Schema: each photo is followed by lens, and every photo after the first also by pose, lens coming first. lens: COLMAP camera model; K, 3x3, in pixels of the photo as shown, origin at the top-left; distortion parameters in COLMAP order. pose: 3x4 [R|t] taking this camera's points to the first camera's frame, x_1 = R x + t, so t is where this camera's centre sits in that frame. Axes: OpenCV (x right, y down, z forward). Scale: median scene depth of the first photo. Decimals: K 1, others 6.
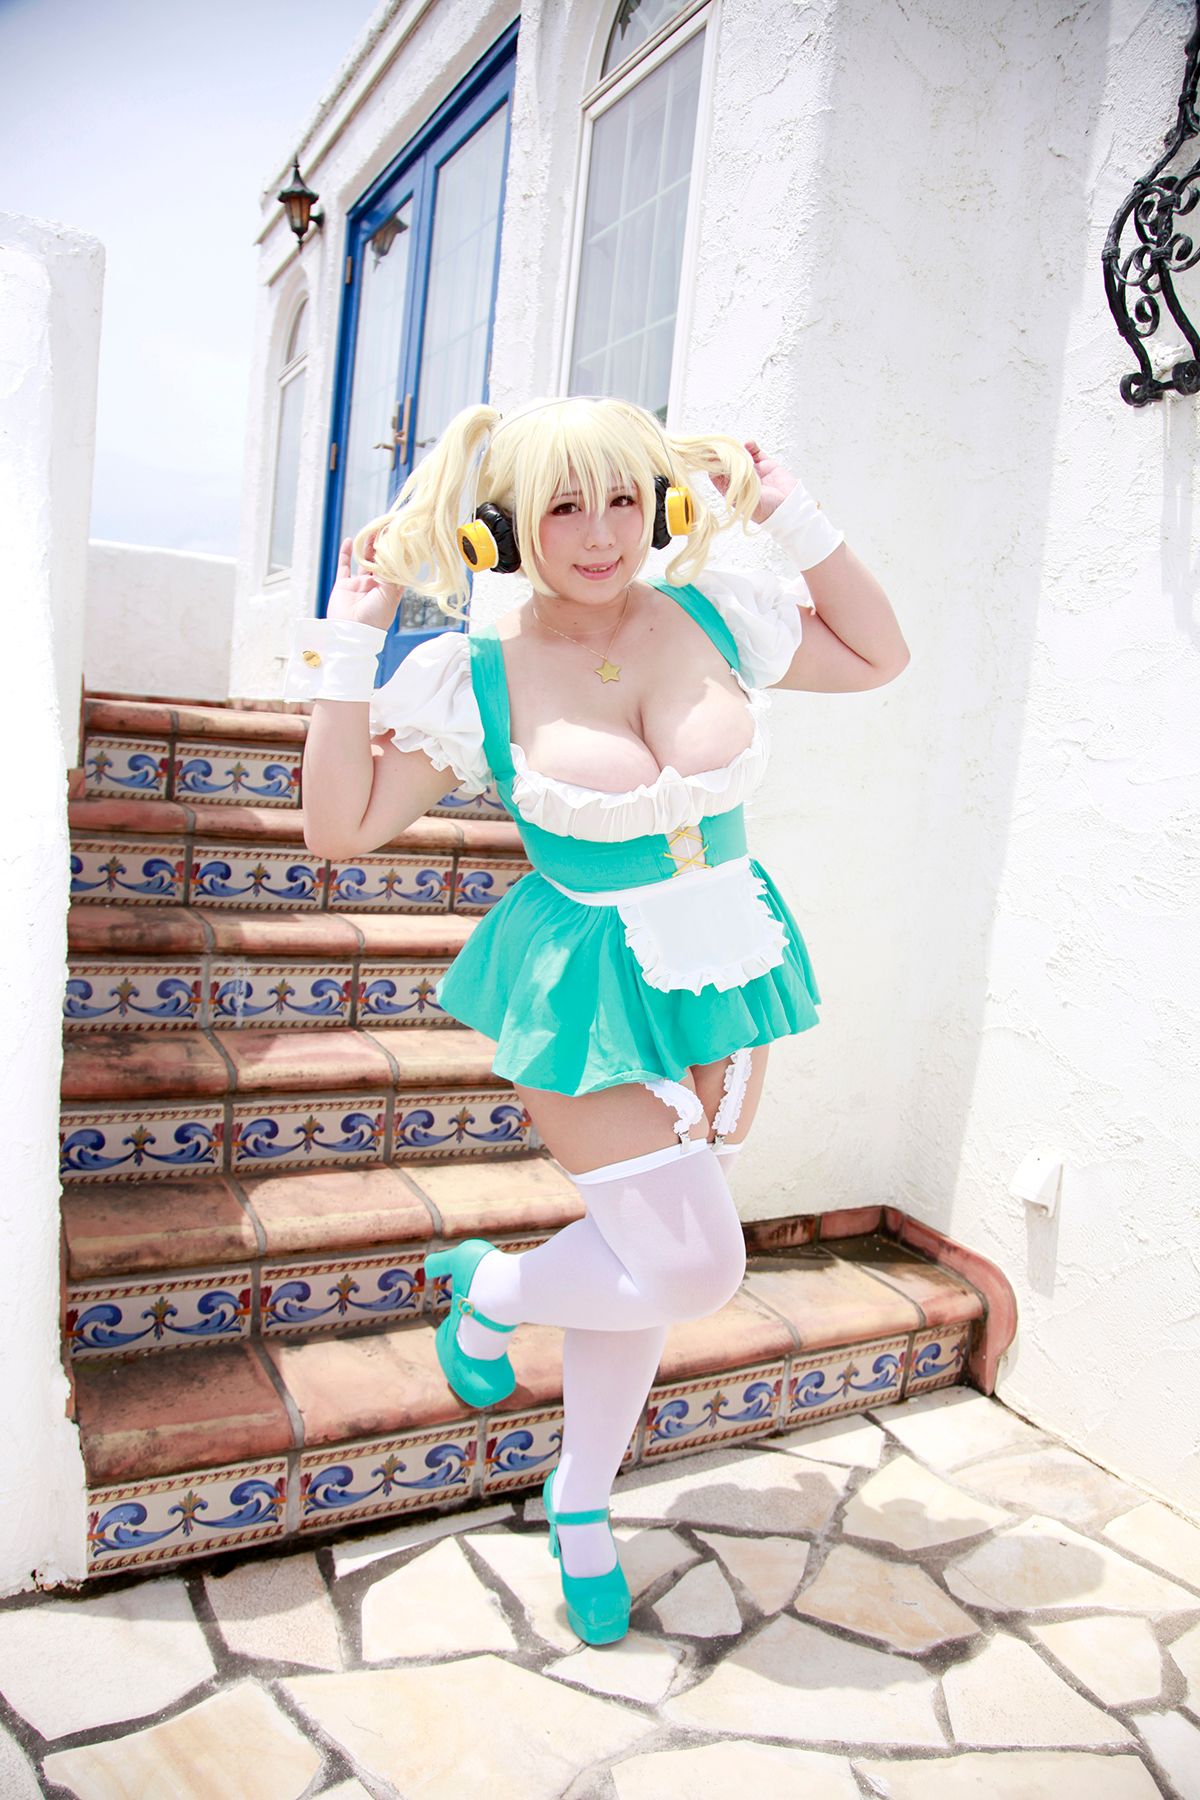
lens RADIAL K [[1246.6, 0, 588.8], [0, 1246.6, 936.2], [0, 0, 1]] dist [-0.119967, 0.068930]
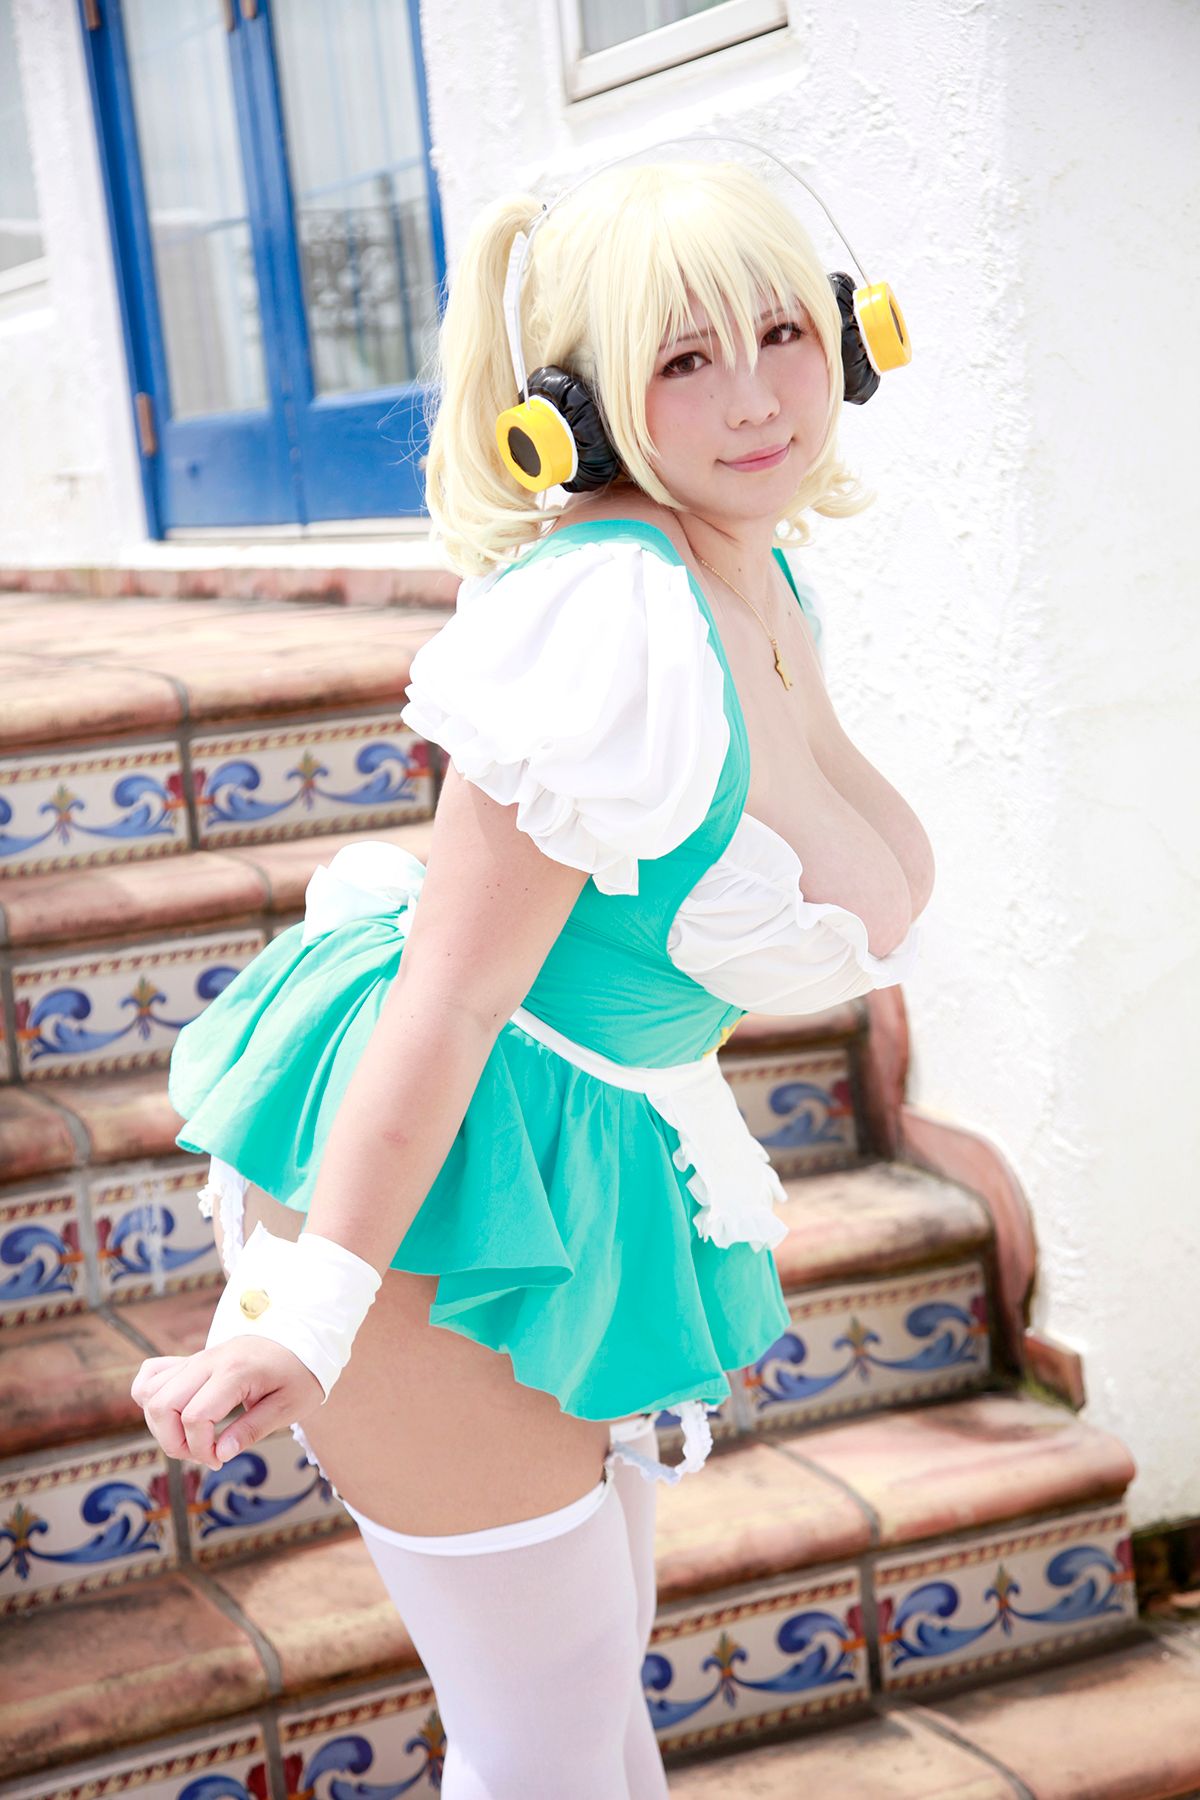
lens RADIAL K [[3273.5, 0, 575.3], [0, 3273.5, 939.8], [0, 0, 1]] dist [0.302894, 0.055973]
pose [[0.977967, -0.176235, -0.111899, 0.083705], [0.175903, 0.984323, -0.012907, -0.028767], [0.112419, -0.007061, 0.993636, -0.424021]]
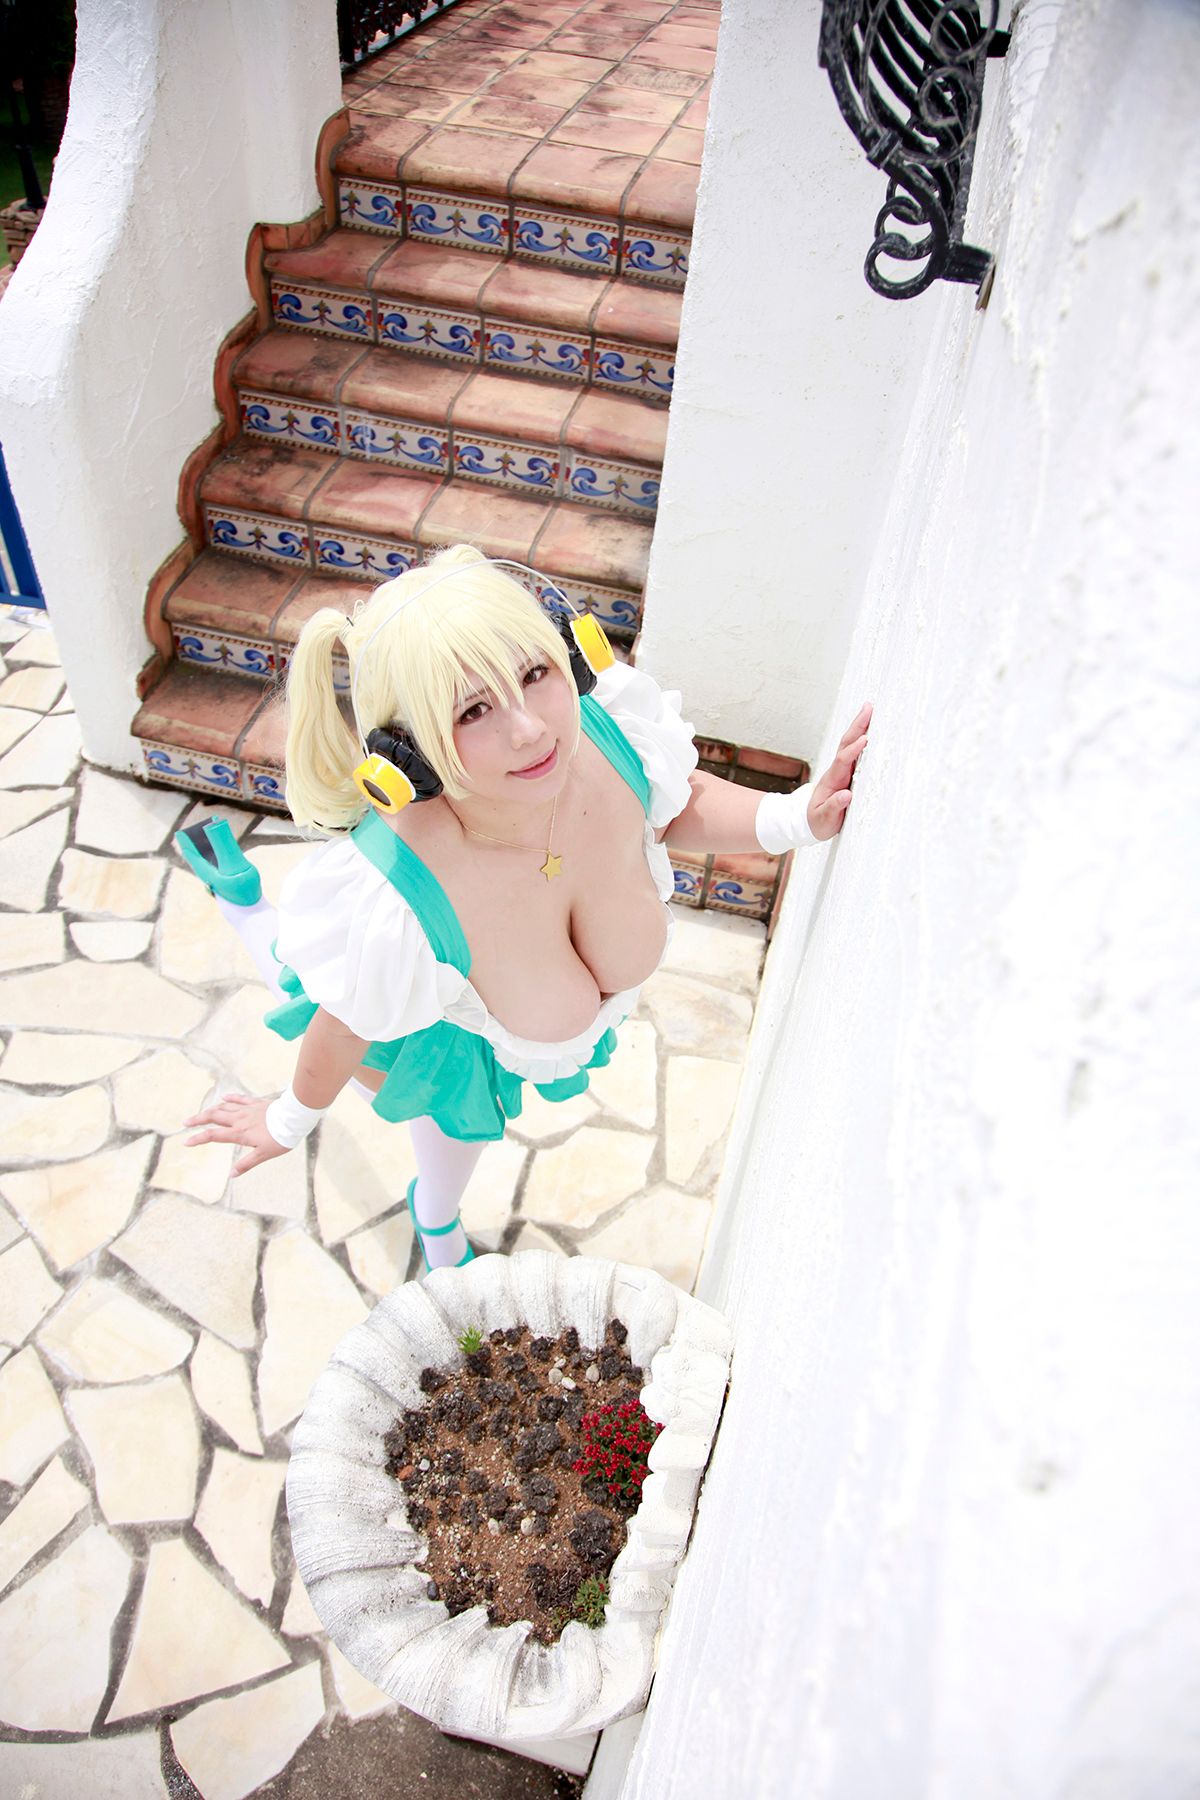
lens RADIAL K [[1254.3, 0, 581.4], [0, 1254.3, 927.4], [0, 0, 1]] dist [-0.108527, 0.064004]
pose [[0.739774, 0.479988, -0.471537, 0.851021], [-0.107268, 0.775967, 0.621586, -0.432390], [0.664250, -0.409252, 0.625527, 0.099446]]
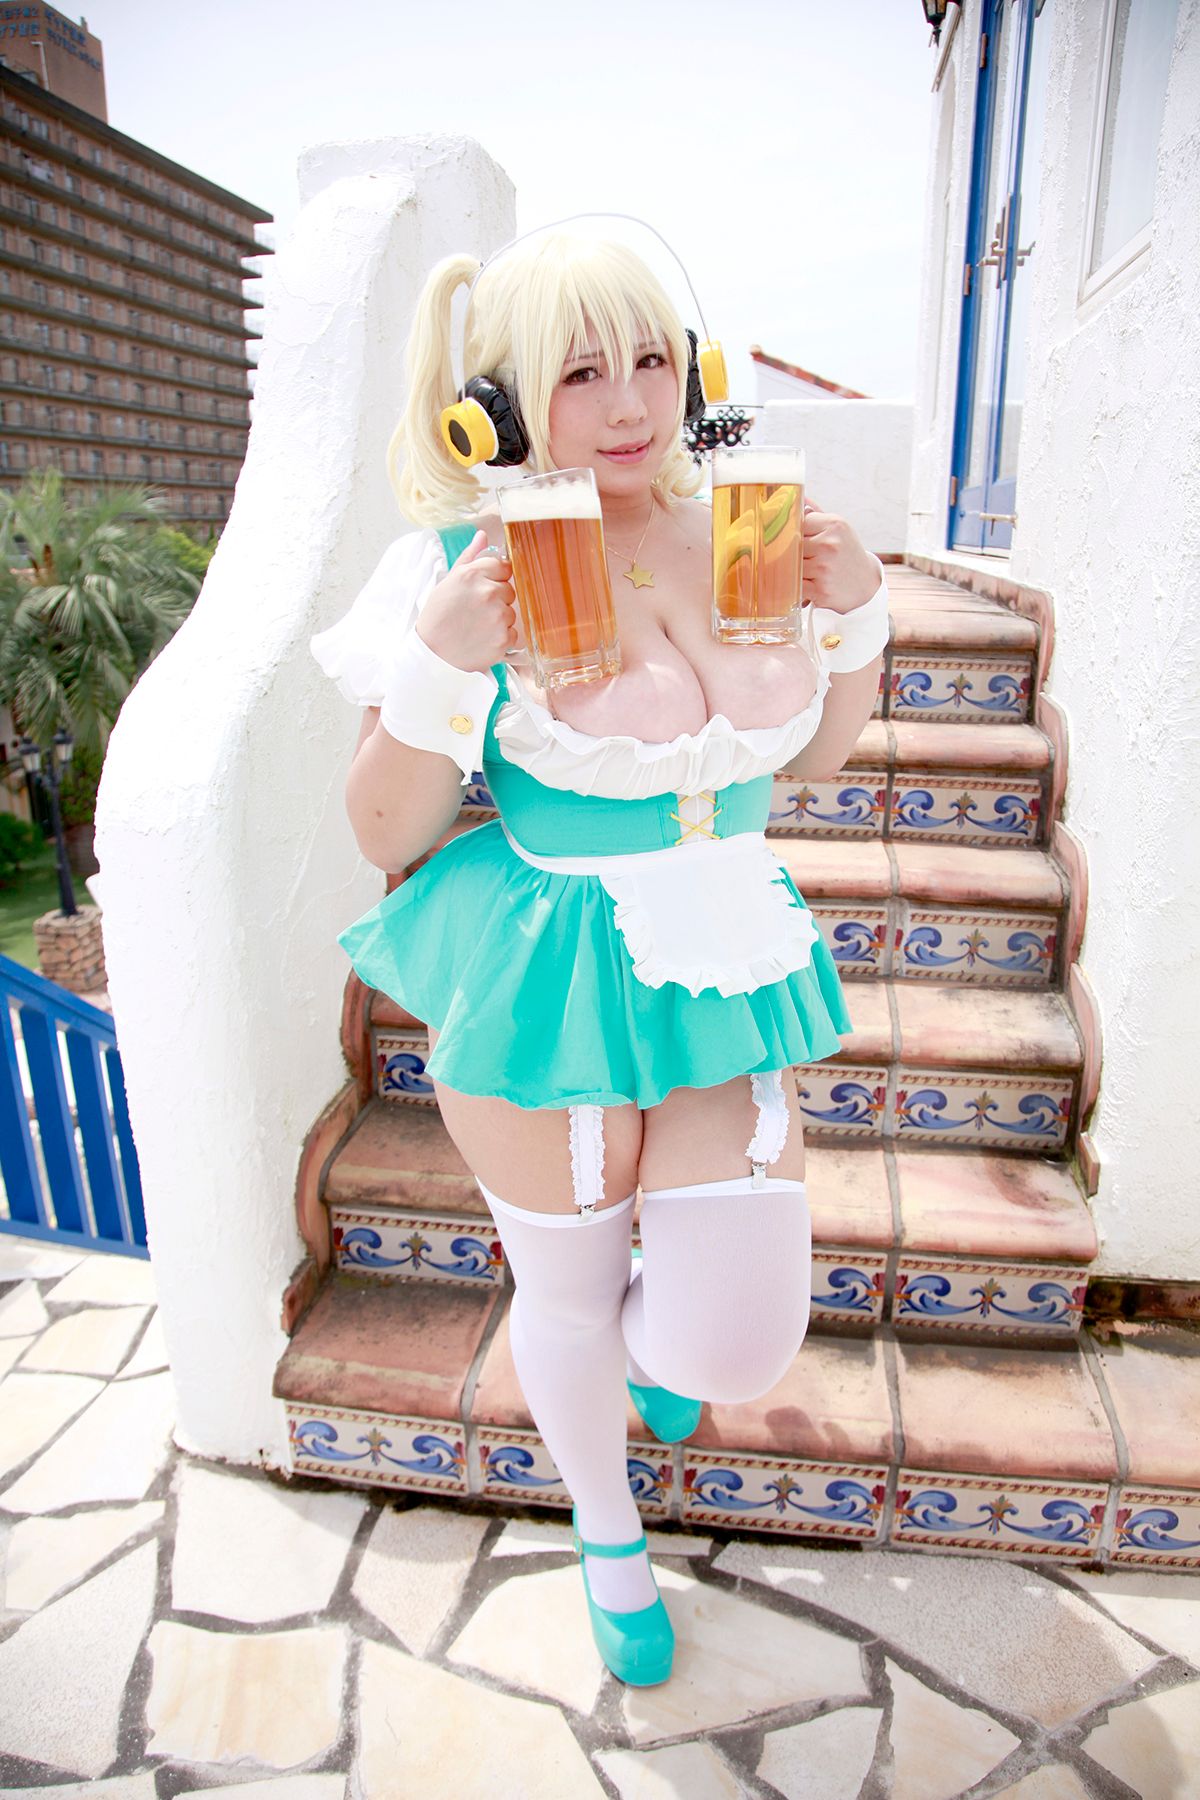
lens RADIAL K [[1207.3, 0, 592.4], [0, 1207.3, 932.5], [0, 0, 1]] dist [-0.126699, 0.063258]
pose [[0.792054, 0.101675, -0.601924, 0.302113], [-0.018478, 0.989573, 0.142840, -0.088008], [0.610172, -0.102014, 0.785674, 0.278781]]
